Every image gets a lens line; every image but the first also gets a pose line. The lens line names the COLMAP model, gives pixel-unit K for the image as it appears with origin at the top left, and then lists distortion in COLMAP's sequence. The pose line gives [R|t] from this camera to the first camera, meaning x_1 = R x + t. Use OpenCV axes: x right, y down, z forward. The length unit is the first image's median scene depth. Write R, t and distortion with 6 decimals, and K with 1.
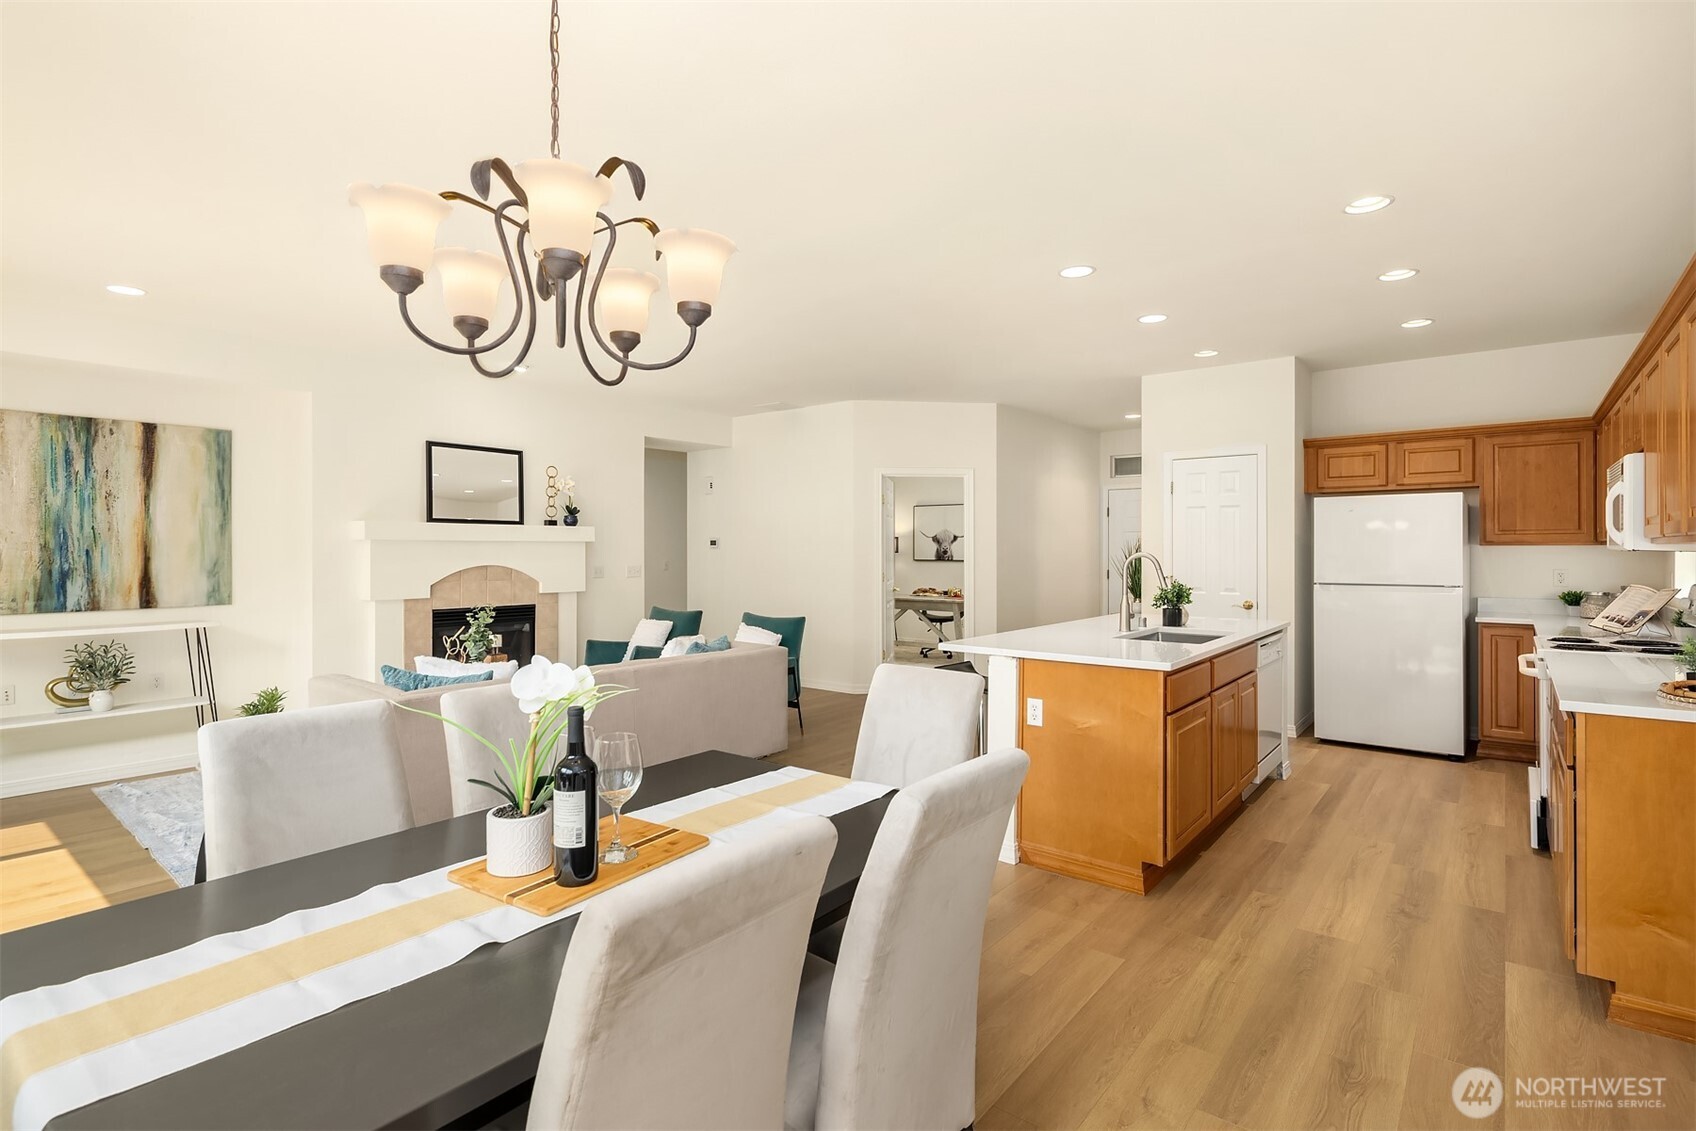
lens RADIAL K [[816.1, 0, 853.3], [0, 816.1, 552.2], [0, 0, 1]] dist [0.005100, -0.003427]
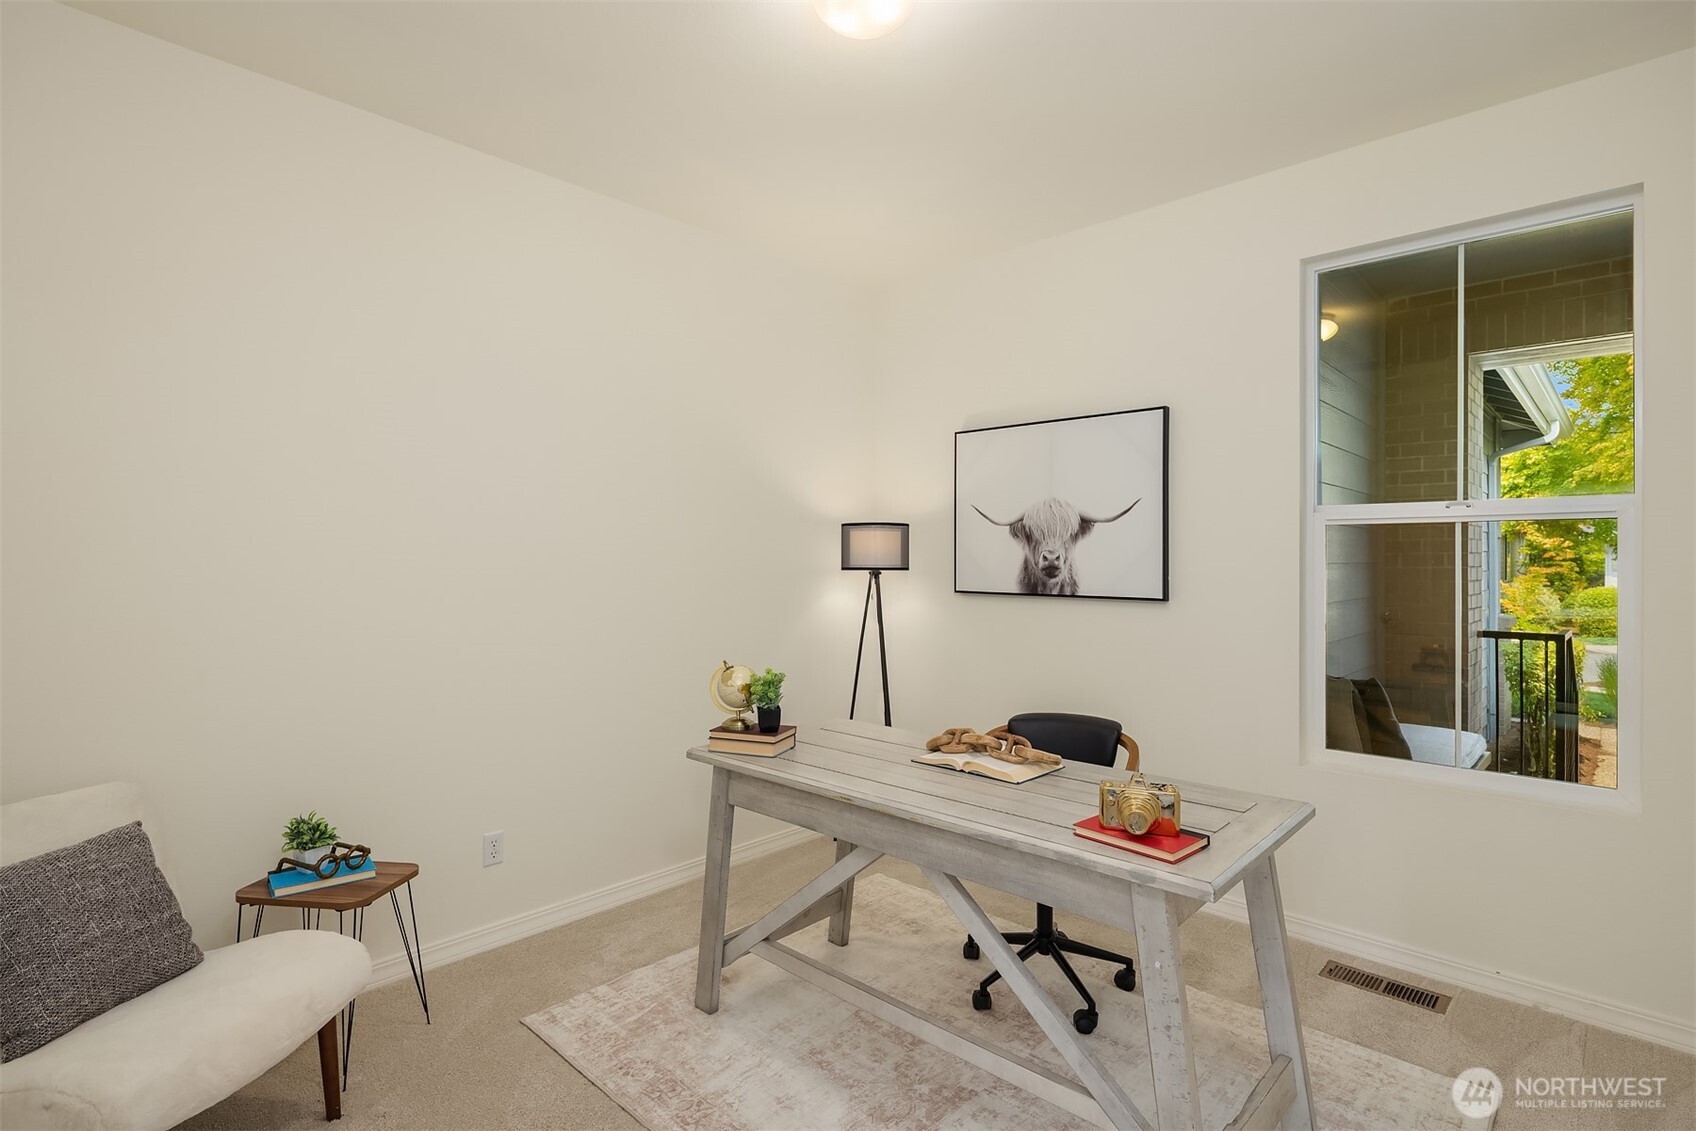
lens RADIAL K [[816.1, 0, 850.5], [0, 816.1, 559.8], [0, 0, 1]] dist [0.005100, -0.003427]
pose [[0.995446, 0.003625, -0.095261, 0.129971], [-0.003428, 0.999992, 0.002229, -0.008763], [0.095269, -0.001892, 0.995450, 1.349922]]
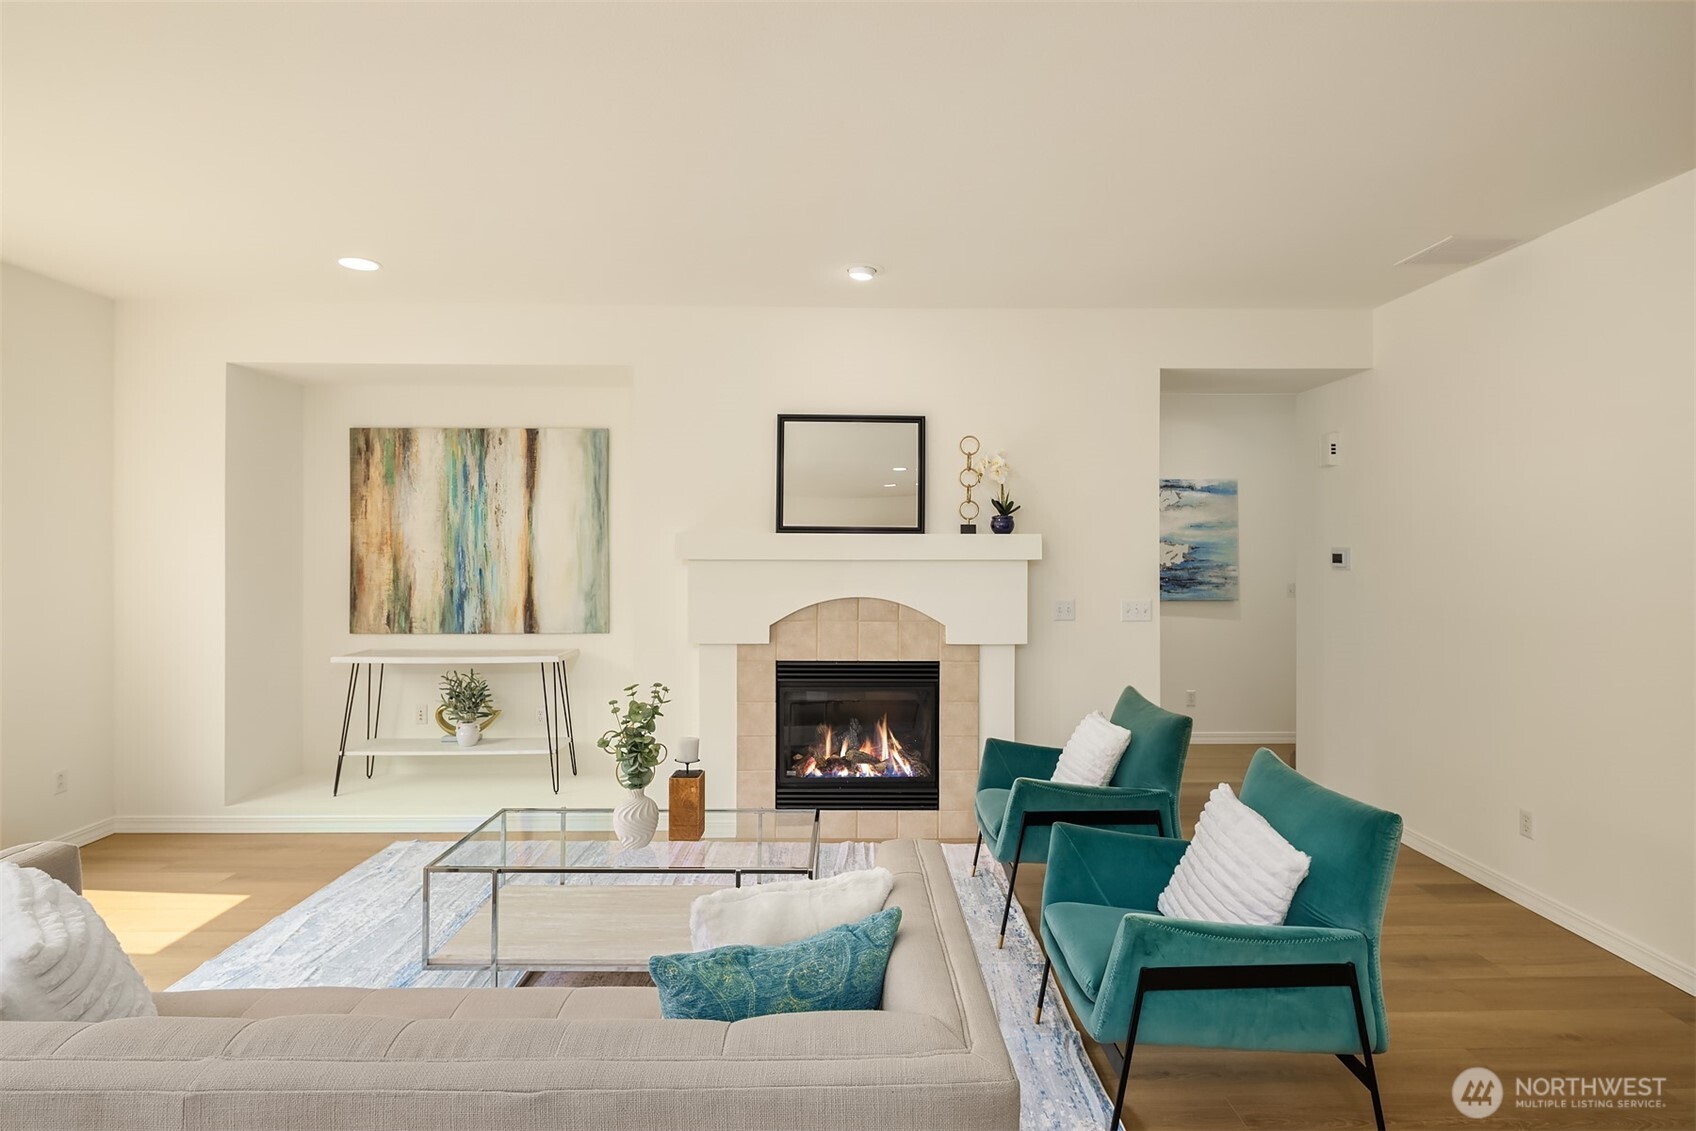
lens RADIAL K [[816.1, 0, 848.1], [0, 816.1, 551.2], [0, 0, 1]] dist [0.005100, -0.003427]
pose [[0.635583, 0.004334, -0.772020, 0.054563], [-0.004652, 0.999988, 0.001785, -0.025143], [0.772018, 0.002457, 0.635595, 0.679614]]
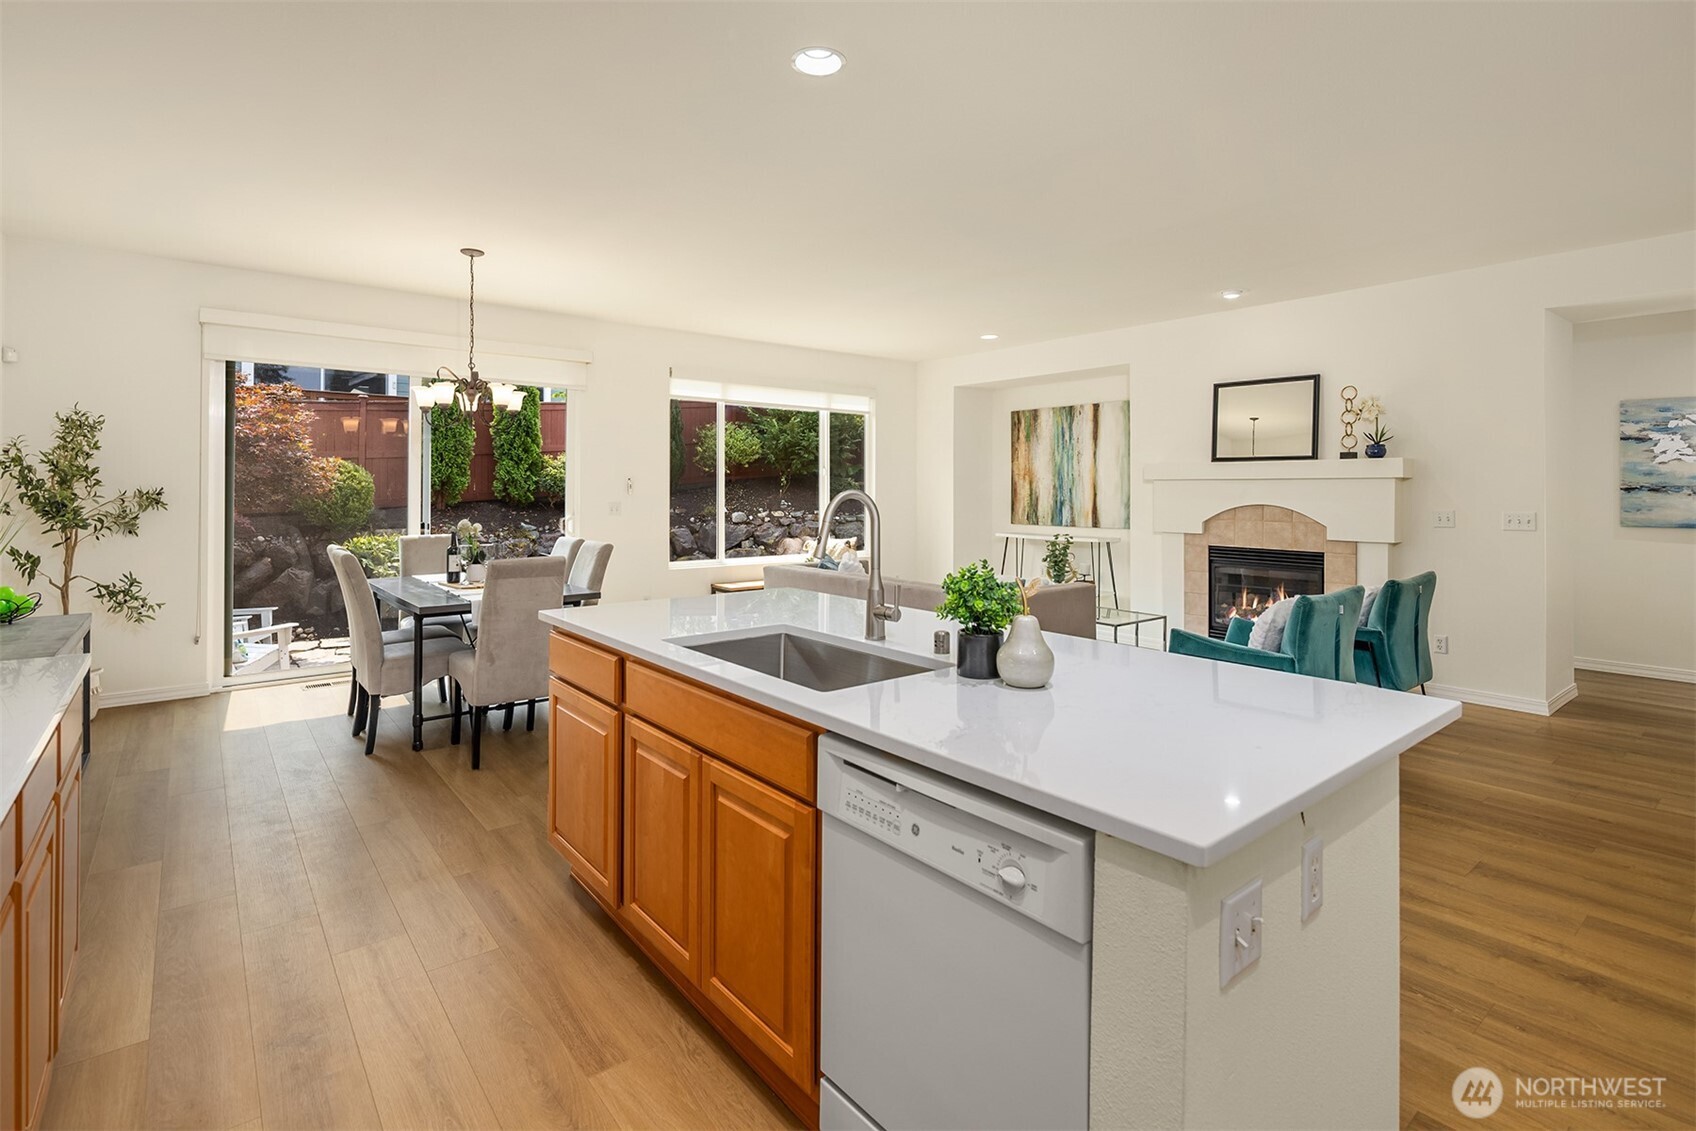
lens RADIAL K [[816.1, 0, 849.5], [0, 816.1, 486.9], [0, 0, 1]] dist [0.005100, -0.003427]
pose [[-0.218680, -0.003610, -0.975790, 0.672371], [-0.005390, 0.999982, -0.002492, 0.000508], [0.975782, 0.004715, -0.218695, 0.864959]]
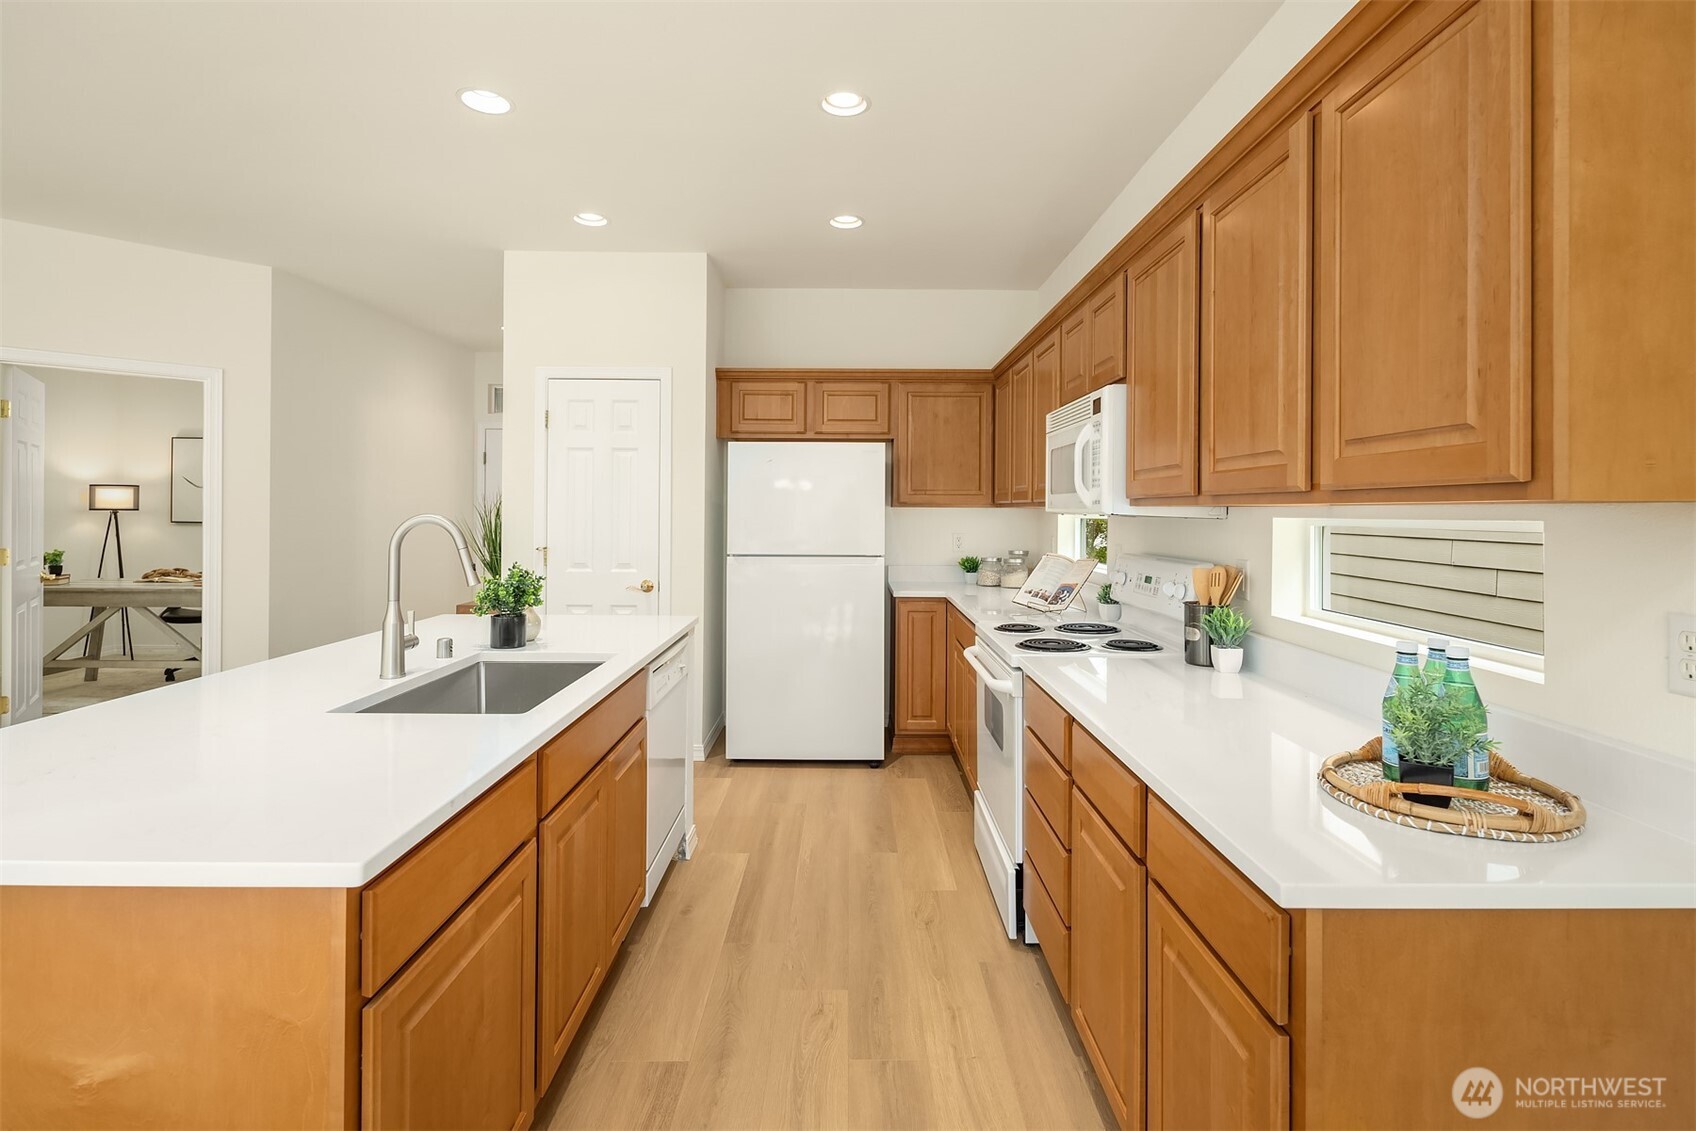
lens RADIAL K [[816.1, 0, 846.1], [0, 816.1, 502.4], [0, 0, 1]] dist [0.005100, -0.003427]
pose [[0.784678, 0.012325, 0.619782, 0.188554], [-0.005765, 0.999904, -0.012585, -0.001792], [-0.619877, 0.006302, 0.784673, 0.351898]]
